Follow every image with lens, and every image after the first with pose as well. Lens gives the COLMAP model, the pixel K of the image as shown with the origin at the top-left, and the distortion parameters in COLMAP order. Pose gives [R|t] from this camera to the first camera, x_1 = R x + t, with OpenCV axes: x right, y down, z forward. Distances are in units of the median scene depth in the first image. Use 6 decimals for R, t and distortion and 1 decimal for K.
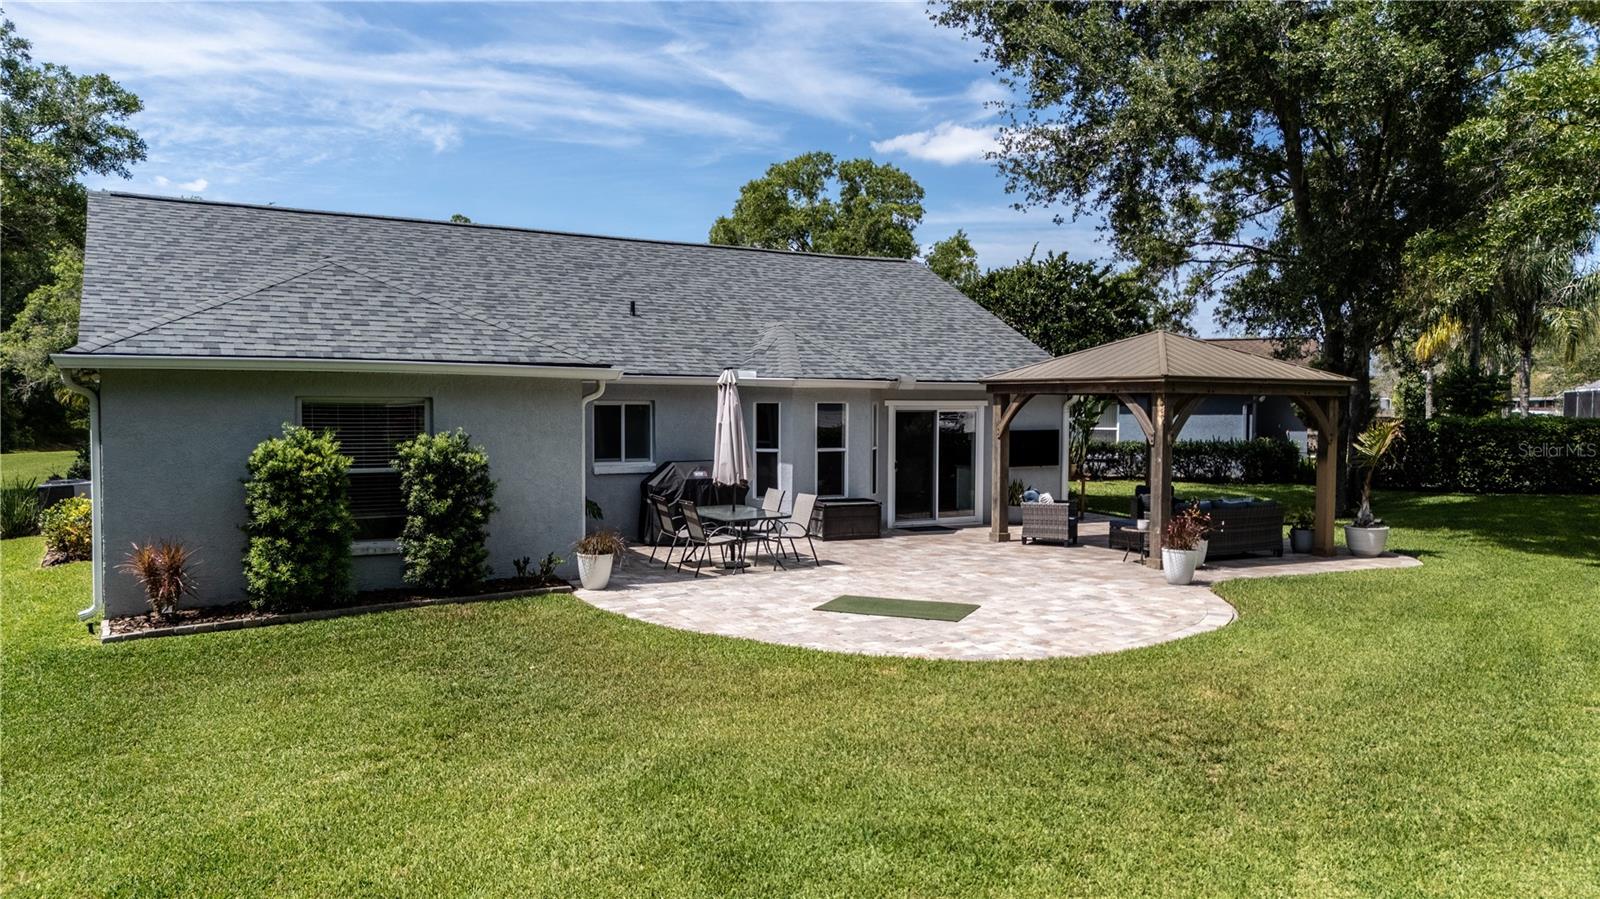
lens RADIAL K [[1180.9, 0, 800.0], [0, 1180.9, 449.5], [0, 0, 1]] dist [0.043523, -0.005732]
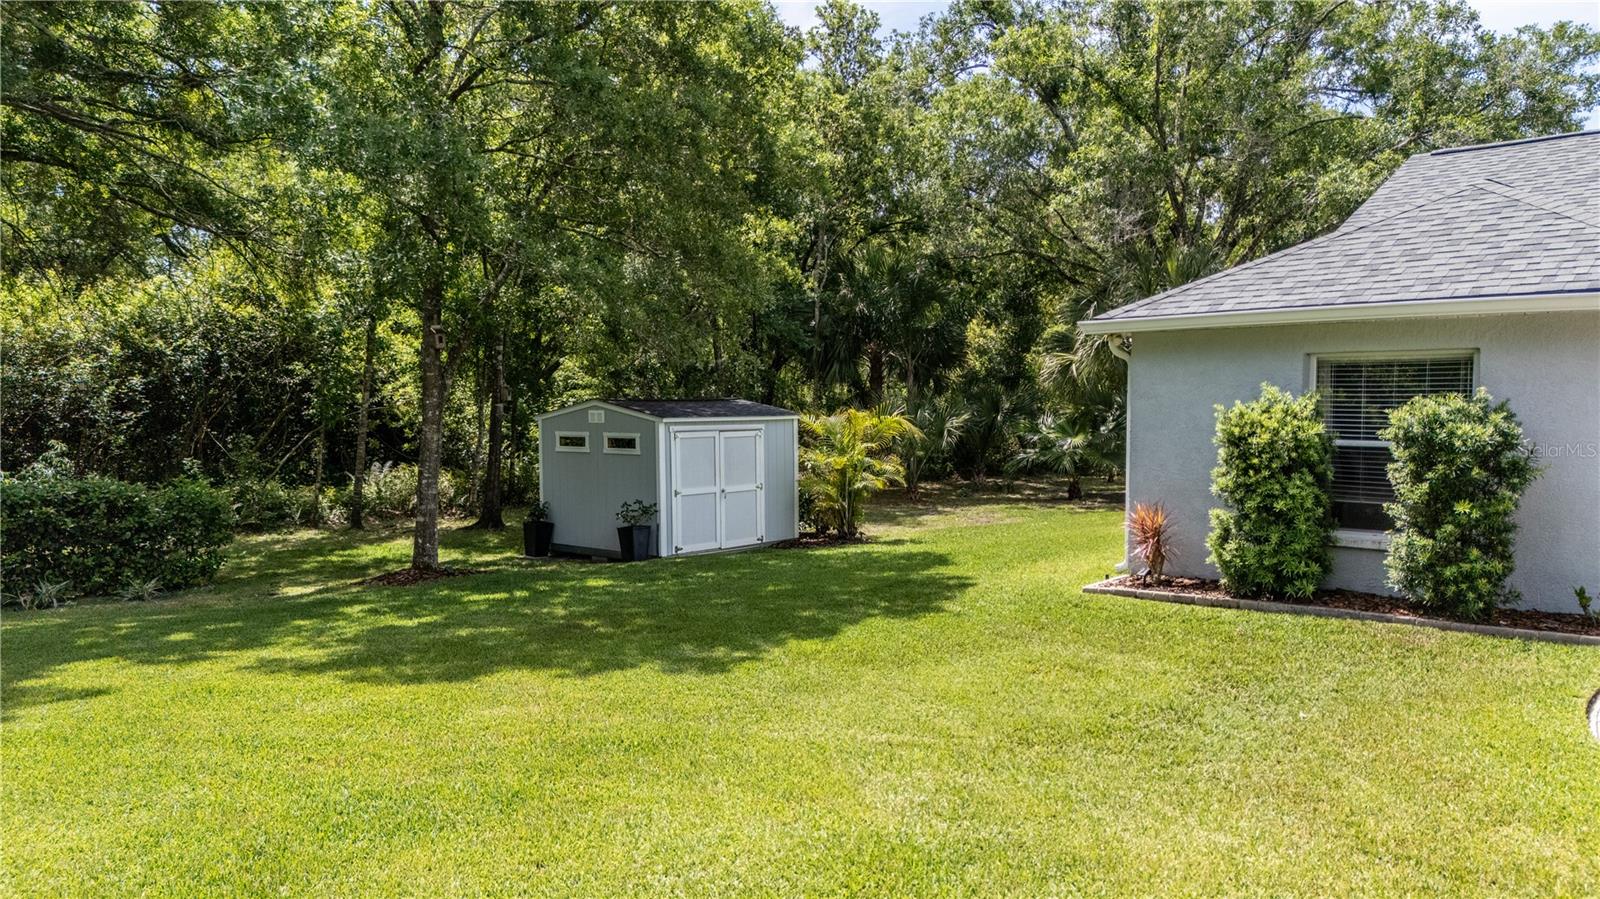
lens RADIAL K [[1180.9, 0, 800.0], [0, 1180.9, 449.5], [0, 0, 1]] dist [0.043523, -0.005732]
pose [[0.251122, 0.039565, -0.967146, 0.177866], [-0.035329, 0.998873, 0.031689, 0.005897], [0.967310, 0.026210, 0.252237, 0.244434]]
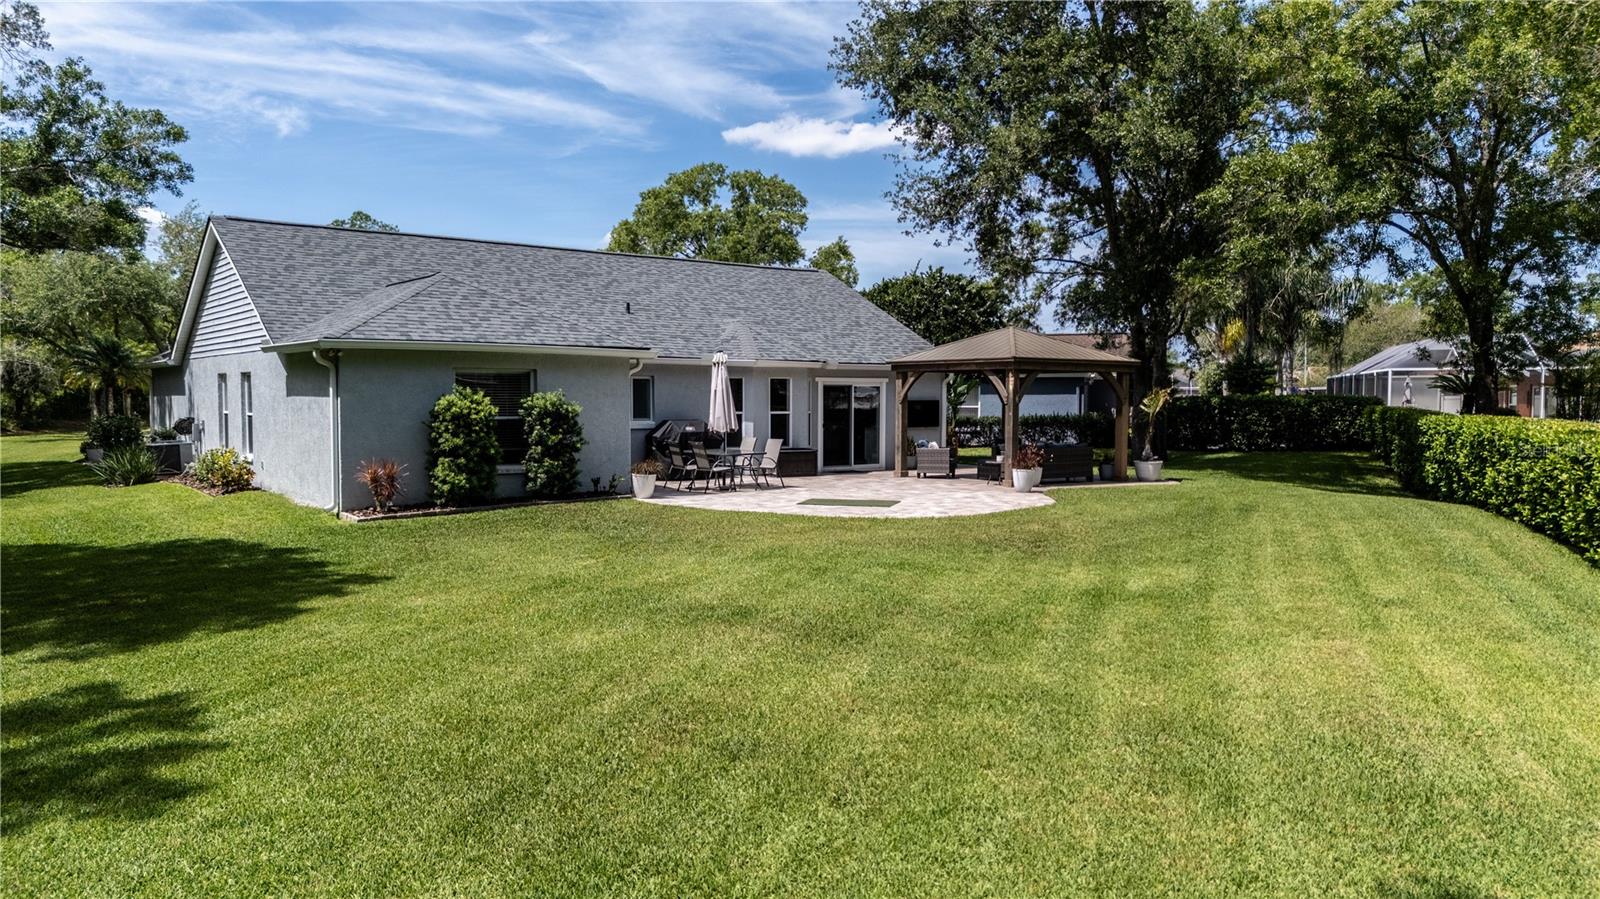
lens RADIAL K [[1180.9, 0, 800.0], [0, 1180.9, 449.5], [0, 0, 1]] dist [0.043523, -0.005732]
pose [[0.993313, -0.006772, 0.115253, -0.090930], [0.006208, 0.999967, 0.005257, 0.030415], [-0.115285, -0.004507, 0.993322, -0.307443]]
